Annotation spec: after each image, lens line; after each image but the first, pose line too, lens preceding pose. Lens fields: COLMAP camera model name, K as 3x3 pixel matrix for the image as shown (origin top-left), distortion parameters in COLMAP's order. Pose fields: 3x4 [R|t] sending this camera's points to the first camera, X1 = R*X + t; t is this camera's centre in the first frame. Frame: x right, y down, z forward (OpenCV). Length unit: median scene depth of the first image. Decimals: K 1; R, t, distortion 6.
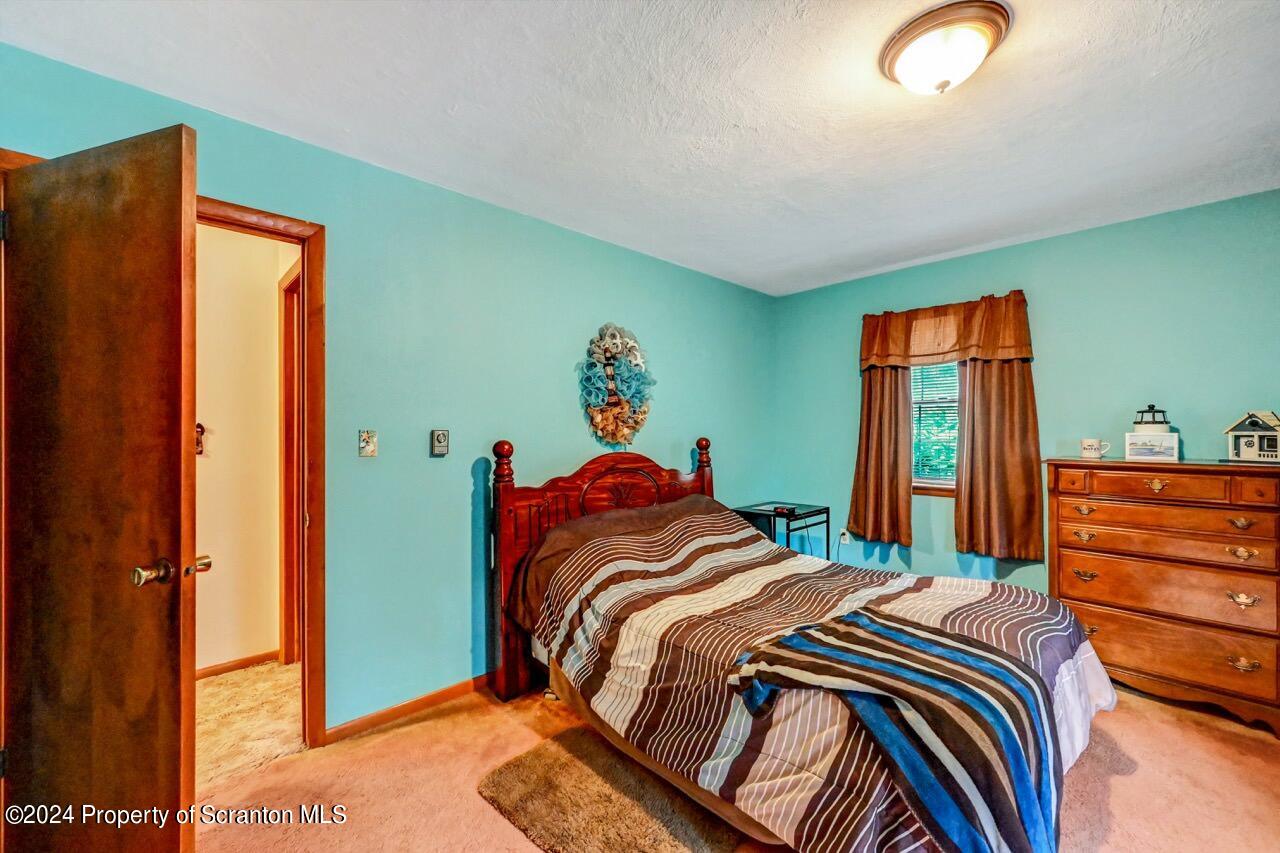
lens RADIAL K [[514.3, 0, 646.7], [0, 514.3, 415.5], [0, 0, 1]] dist [-0.001023, 0.000151]
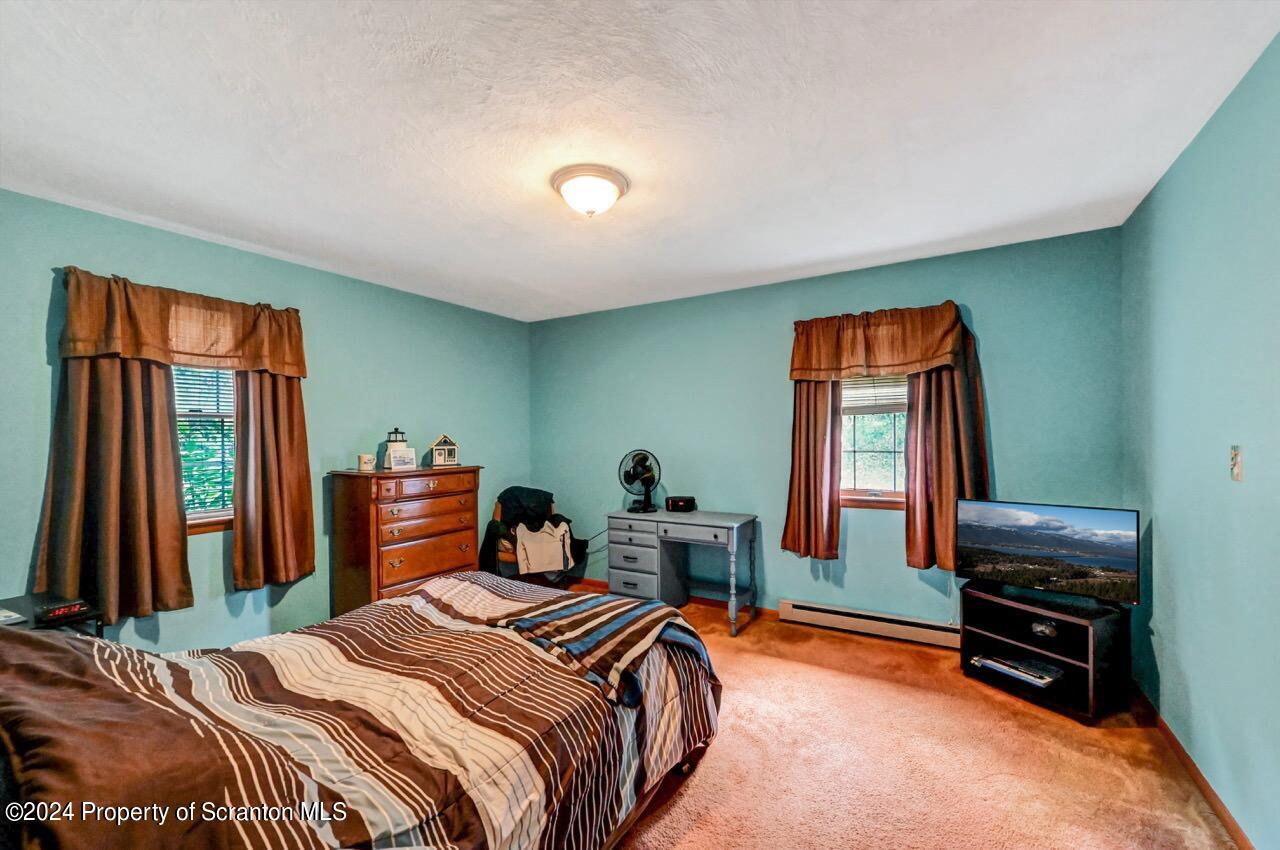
lens RADIAL K [[514.3, 0, 646.7], [0, 514.3, 414.0], [0, 0, 1]] dist [-0.001023, 0.000151]
pose [[-0.251142, 0.045257, 0.966892, -0.448263], [-0.018351, 0.998504, -0.051504, 0.000193], [-0.967776, -0.030678, -0.249936, 0.624238]]
